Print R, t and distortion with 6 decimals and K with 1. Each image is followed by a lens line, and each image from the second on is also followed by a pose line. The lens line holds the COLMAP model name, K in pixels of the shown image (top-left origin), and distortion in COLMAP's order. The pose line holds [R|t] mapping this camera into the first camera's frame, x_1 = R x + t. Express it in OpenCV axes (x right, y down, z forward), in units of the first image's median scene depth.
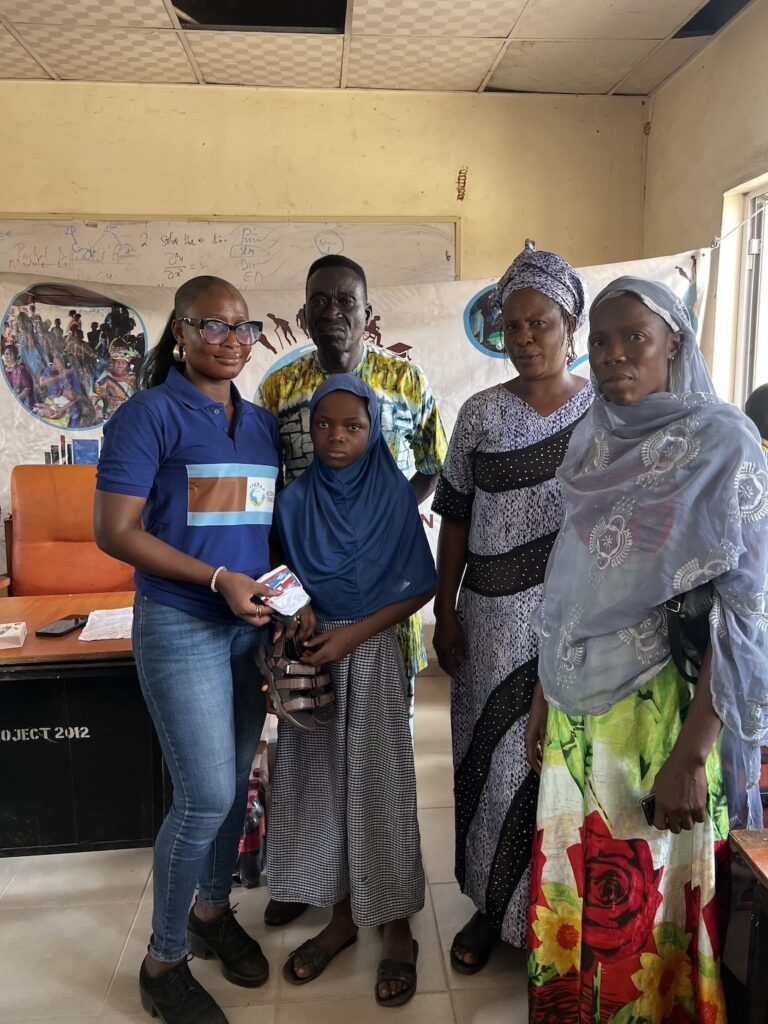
lens RADIAL K [[767.1, 0, 380.4], [0, 767.1, 503.7], [0, 0, 1]] dist [0.049734, -0.051478]
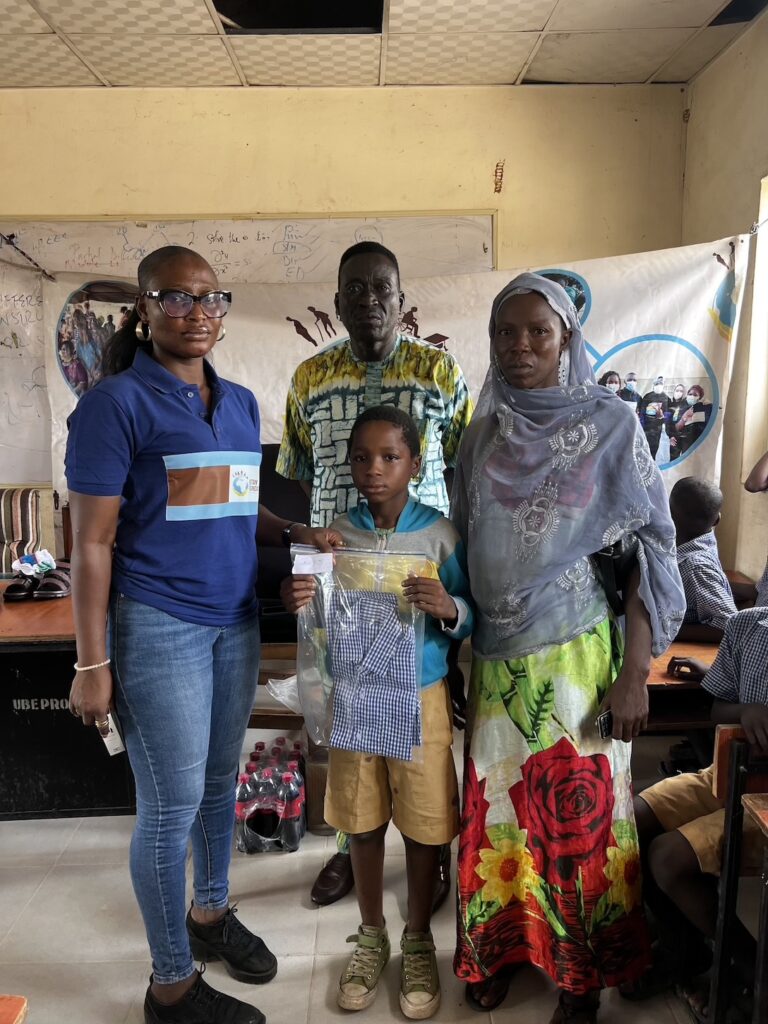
lens RADIAL K [[767.1, 0, 380.2], [0, 767.1, 504.9], [0, 0, 1]] dist [0.049734, -0.051478]
pose [[0.998220, 0.000170, -0.059645, 0.010962], [0.000279, 0.999972, 0.007518, 0.010185], [0.059645, -0.007521, 0.998191, -0.026644]]
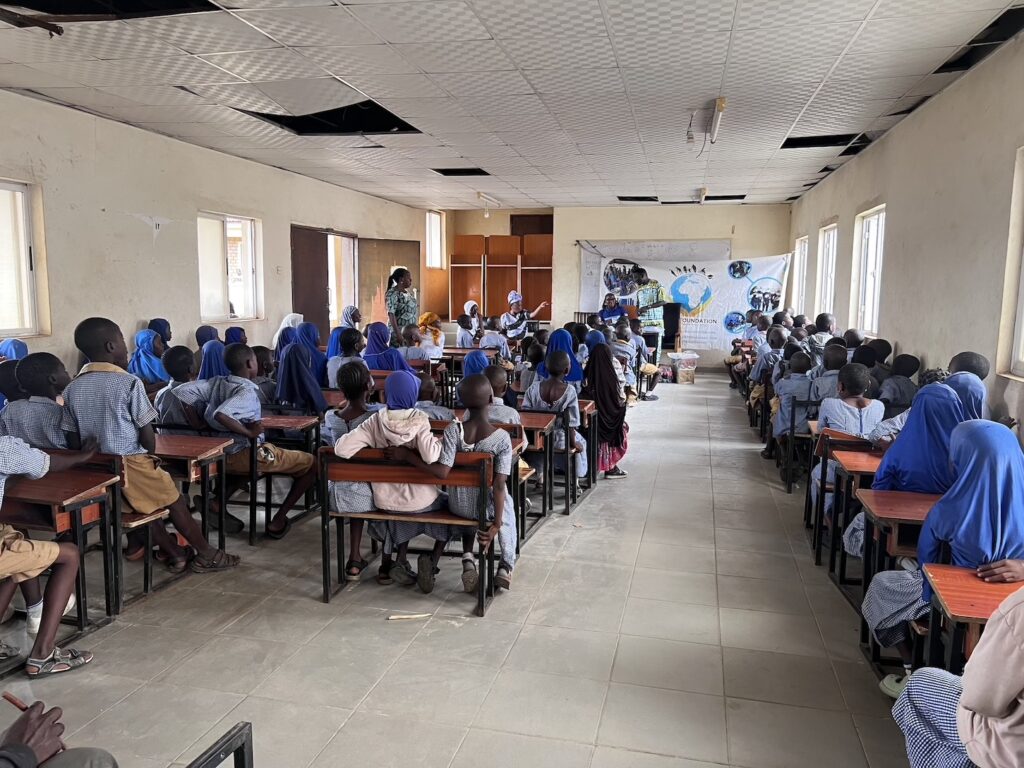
lens RADIAL K [[767.1, 0, 502.7], [0, 767.1, 380.8], [0, 0, 1]] dist [0.049734, -0.051478]
pose [[0.954065, 0.053669, -0.294754, 0.188636], [-0.058851, 0.998229, -0.008732, 0.395517], [0.293764, 0.025678, 0.955533, -2.838031]]
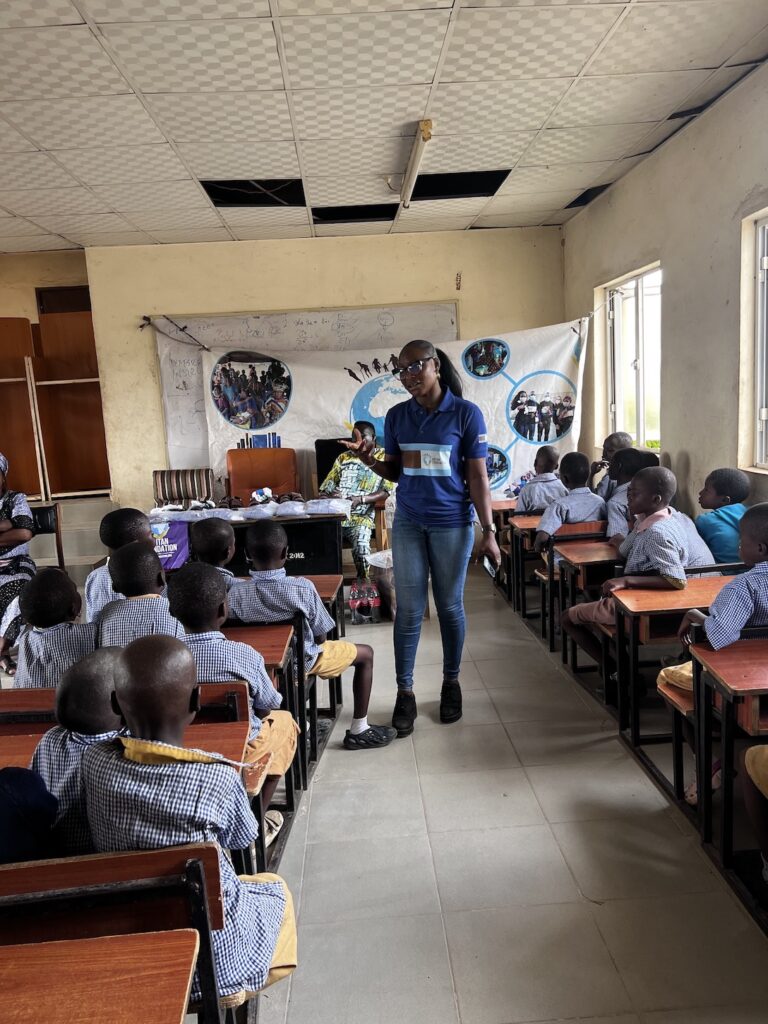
lens RADIAL K [[767.1, 0, 383.0], [0, 767.1, 522.5], [0, 0, 1]] dist [0.049734, -0.051478]
pose [[0.998600, -0.046083, -0.025980, -0.050841], [0.046418, 0.998845, 0.012428, 0.118389], [0.025377, -0.013617, 0.999585, -0.836779]]
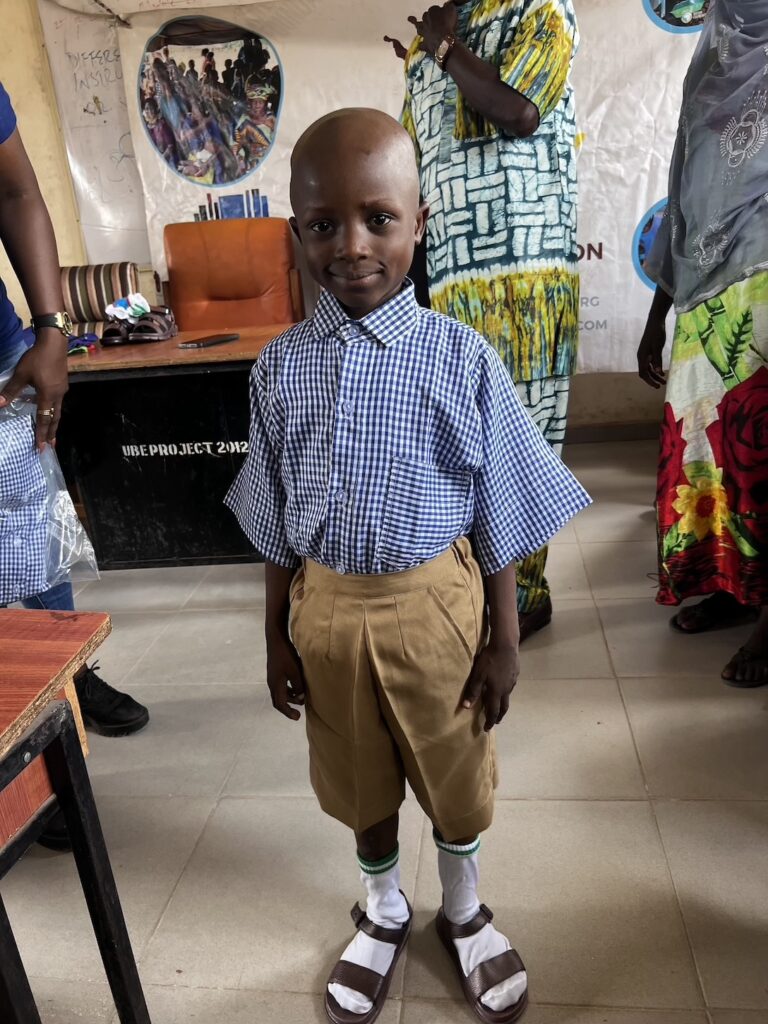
lens RADIAL K [[767.1, 0, 393.4], [0, 767.1, 498.5], [0, 0, 1]] dist [0.049734, -0.051478]
pose [[0.979458, -0.012987, -0.201229, 0.007487], [0.050912, 0.981520, 0.184462, 0.122404], [0.195115, -0.190918, 0.962019, 0.036039]]
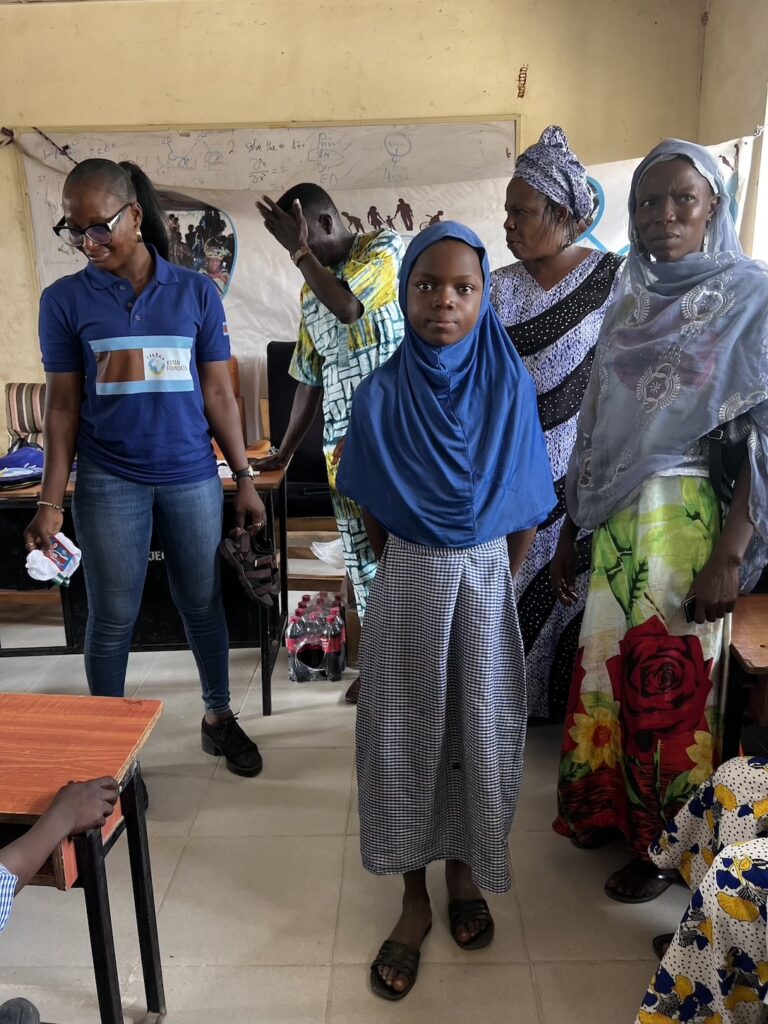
lens RADIAL K [[767.1, 0, 388.0], [0, 767.1, 501.1], [0, 0, 1]] dist [0.049734, -0.051478]
pose [[0.996448, 0.005764, -0.084007, 0.015221], [0.002895, 0.994720, 0.102589, 0.052358], [0.084155, -0.102468, 0.991170, -0.137869]]
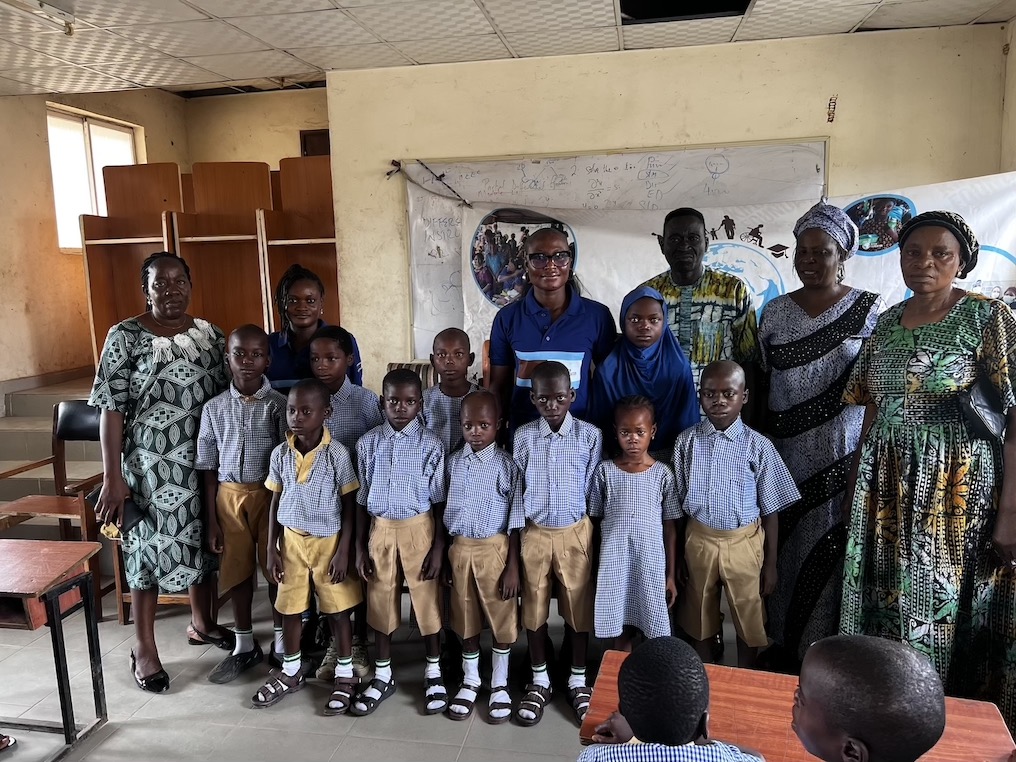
lens RADIAL K [[761.1, 0, 503.0], [0, 761.1, 377.4], [0, 0, 1]] dist [0.049734, -0.051478]
pose [[0.968583, 0.020307, -0.247860, -0.092664], [-0.017615, 0.999759, 0.013077, -0.000033], [0.248066, -0.008300, 0.968708, -0.318306]]
